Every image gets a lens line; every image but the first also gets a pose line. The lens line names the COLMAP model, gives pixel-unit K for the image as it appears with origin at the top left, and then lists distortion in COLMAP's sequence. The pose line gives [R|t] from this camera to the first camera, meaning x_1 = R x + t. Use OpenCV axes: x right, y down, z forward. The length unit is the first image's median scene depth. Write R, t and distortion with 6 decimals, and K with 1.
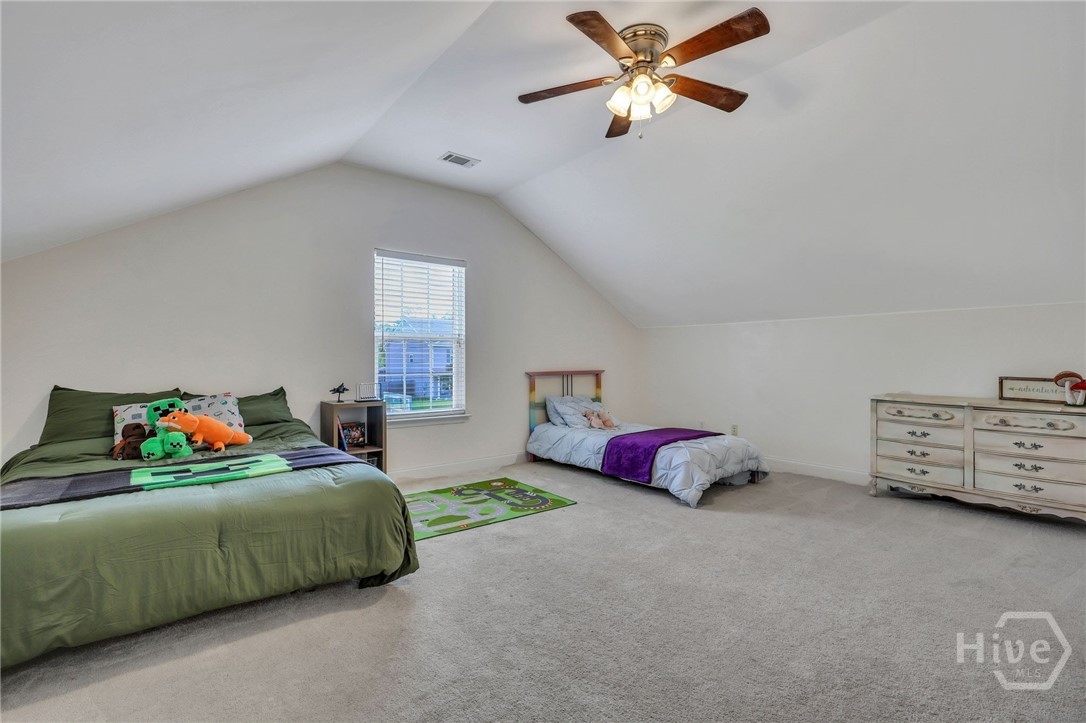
lens RADIAL K [[487.9, 0, 543.5], [0, 487.9, 360.3], [0, 0, 1]] dist [0.002166, -0.000031]
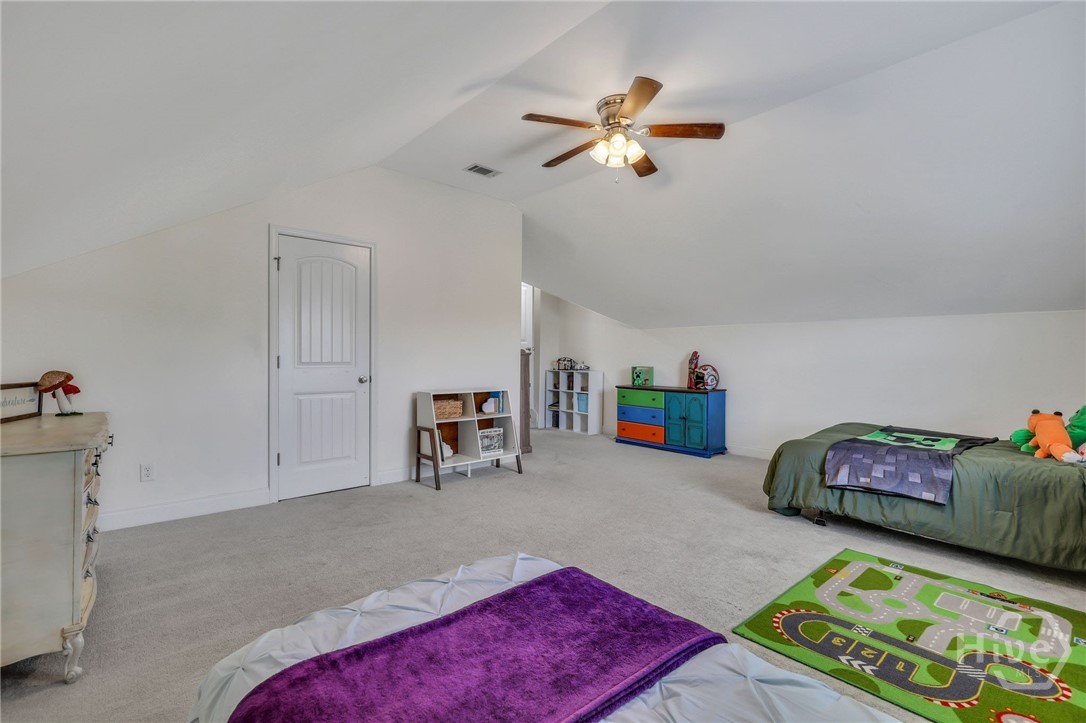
lens RADIAL K [[487.9, 0, 543.5], [0, 487.9, 360.3], [0, 0, 1]] dist [0.002166, -0.000031]
pose [[-0.998434, -0.010008, -0.055034, 0.323867], [-0.010459, 0.999914, 0.007907, -0.007071], [0.054950, 0.008470, -0.998453, 1.601810]]
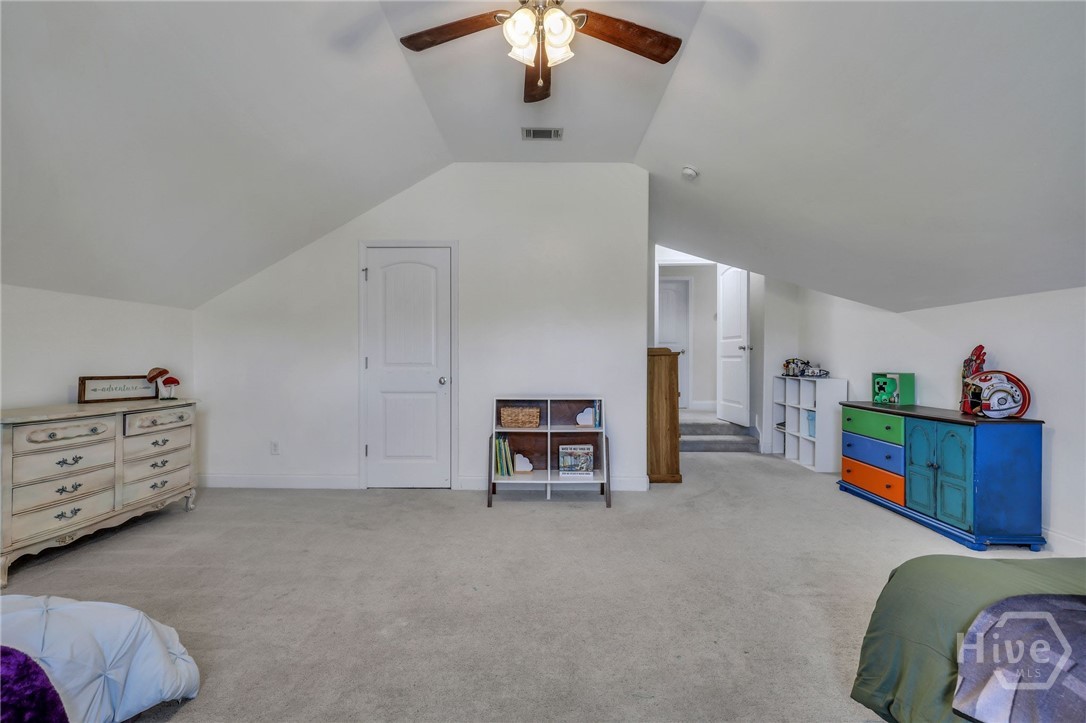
lens RADIAL K [[487.9, 0, 543.5], [0, 487.9, 360.3], [0, 0, 1]] dist [0.002166, -0.000031]
pose [[-0.779672, -0.008247, 0.626134, -0.226157], [-0.005029, 0.999963, 0.006909, -0.004993], [-0.626168, 0.002238, -0.779685, 1.165576]]
